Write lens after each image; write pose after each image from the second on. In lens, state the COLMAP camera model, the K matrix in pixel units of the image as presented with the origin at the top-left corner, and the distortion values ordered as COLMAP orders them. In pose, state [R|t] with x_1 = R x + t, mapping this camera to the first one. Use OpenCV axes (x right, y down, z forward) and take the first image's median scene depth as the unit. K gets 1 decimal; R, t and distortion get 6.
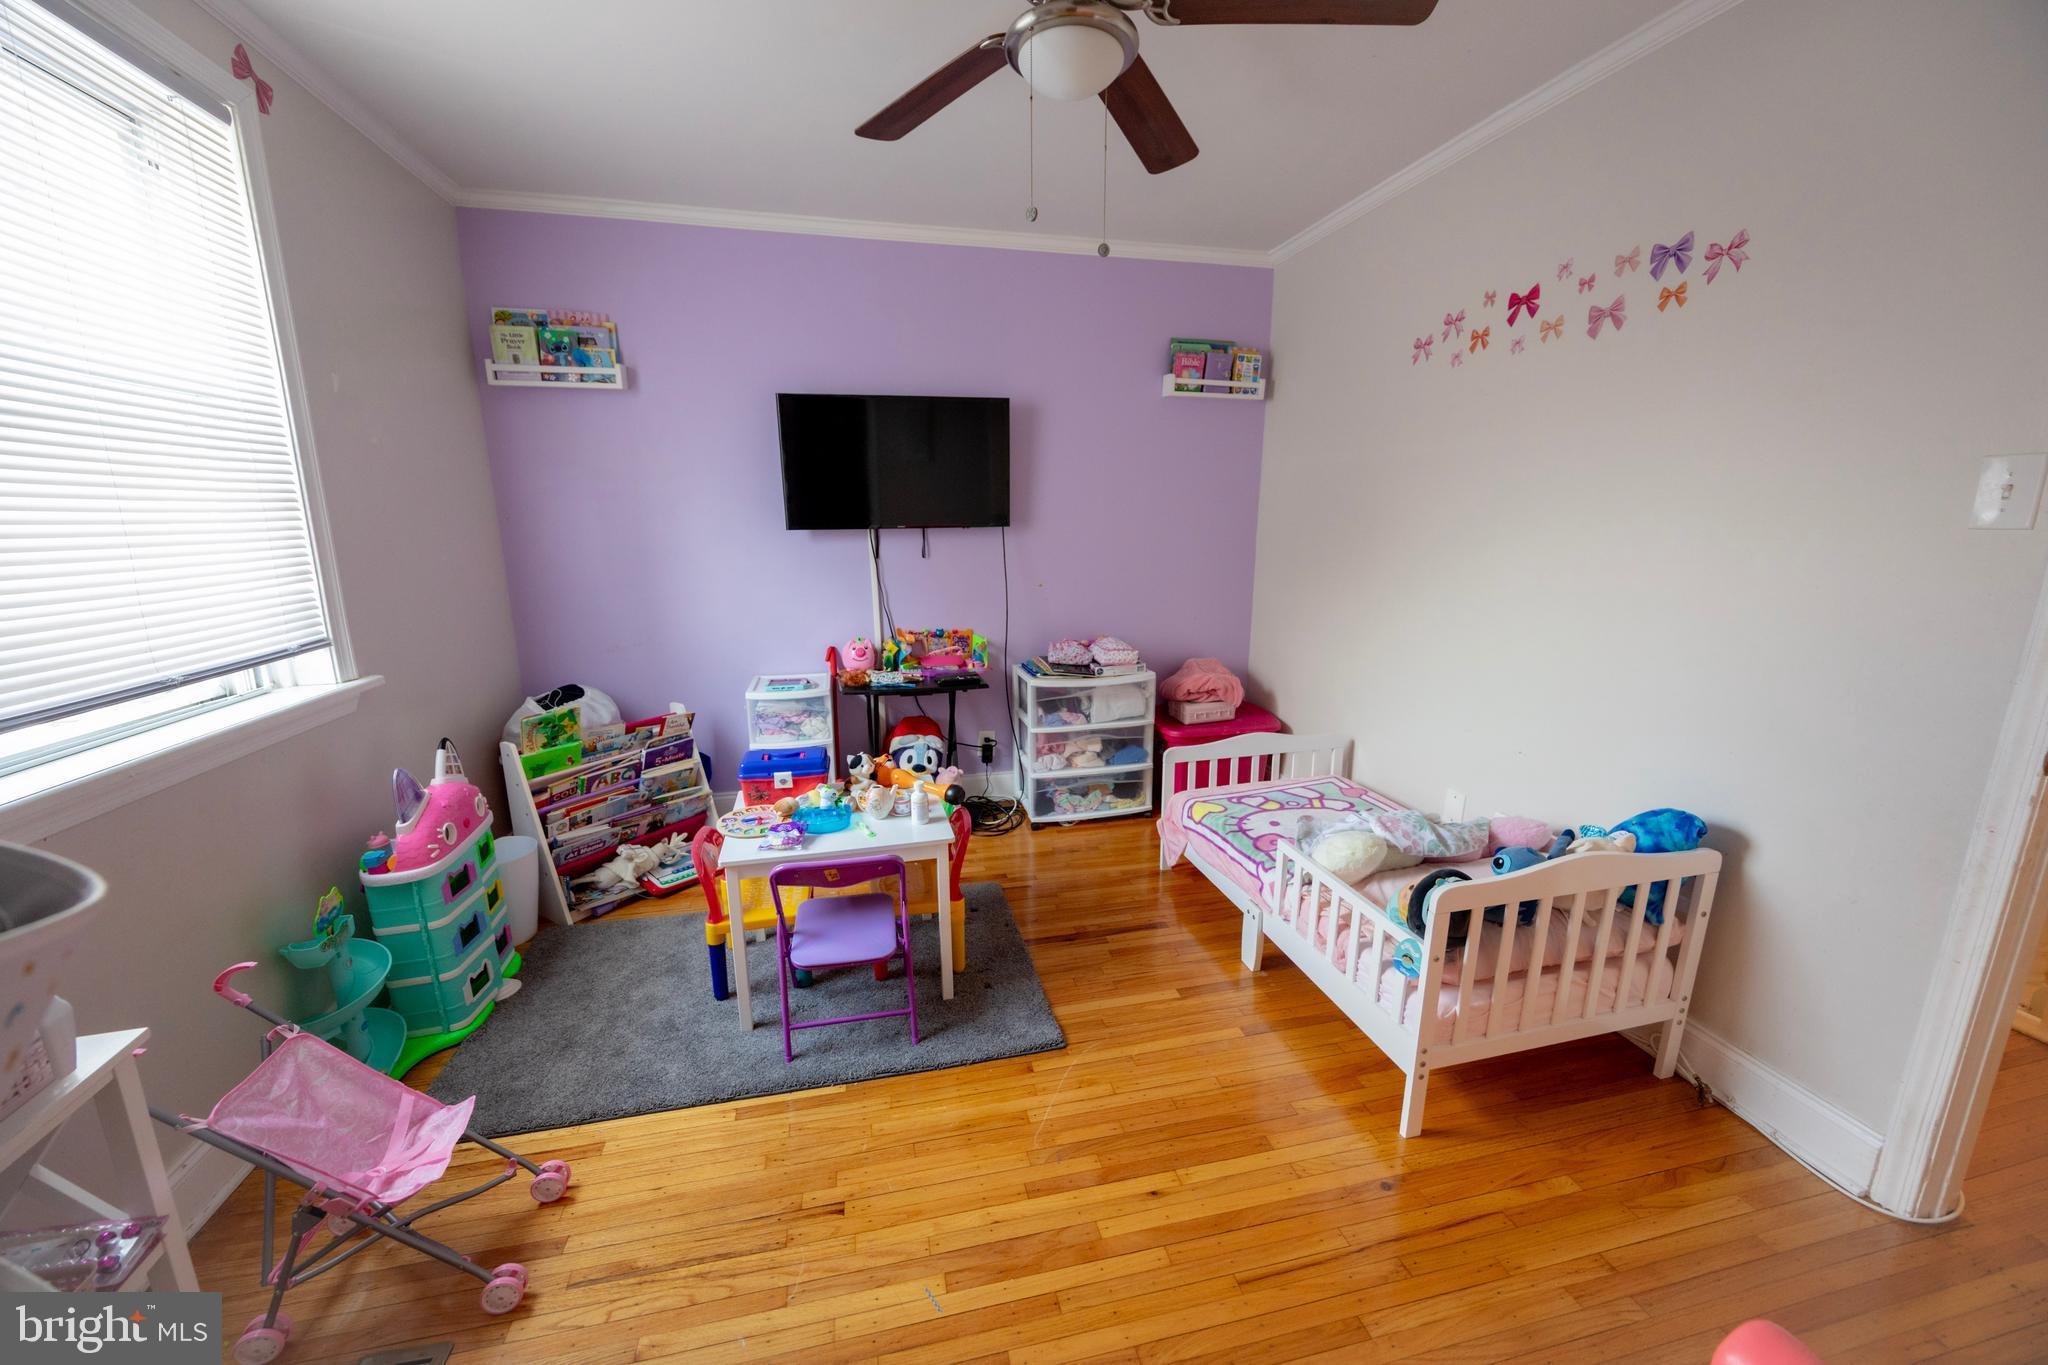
lens RADIAL K [[775.2, 0, 1022.5], [0, 775.2, 683.0], [0, 0, 1]] dist [-0.009617, 0.000833]
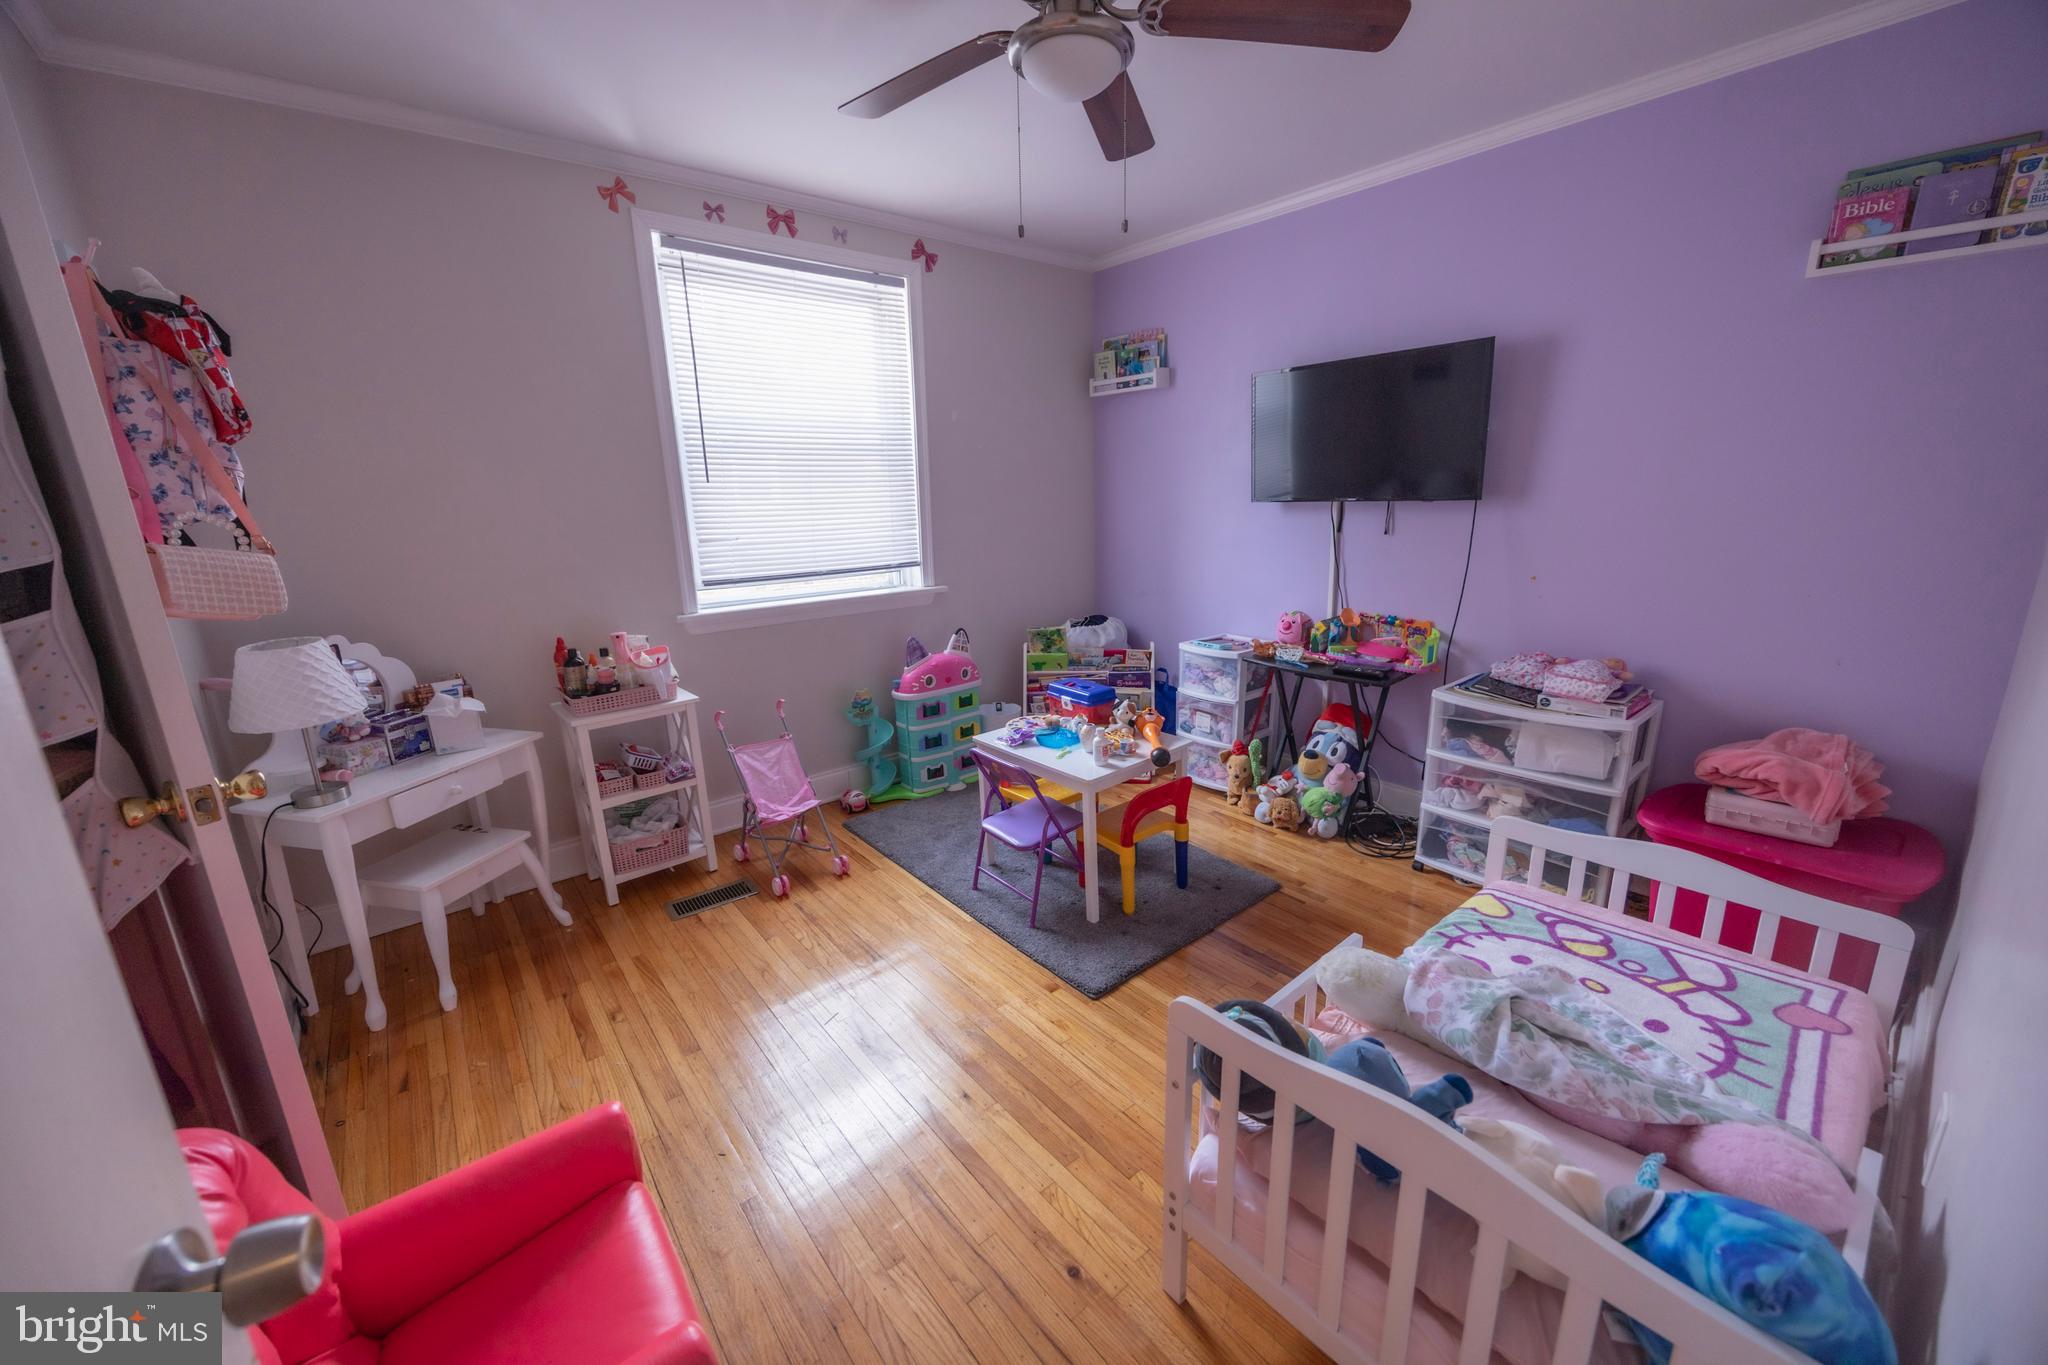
lens RADIAL K [[775.2, 0, 1026.9], [0, 775.2, 681.7], [0, 0, 1]] dist [-0.009617, 0.000833]
pose [[0.441435, 0.210537, -0.872244, 0.556768], [-0.173029, 0.973812, 0.147484, -0.061084], [0.880452, 0.085819, 0.466303, 0.255186]]
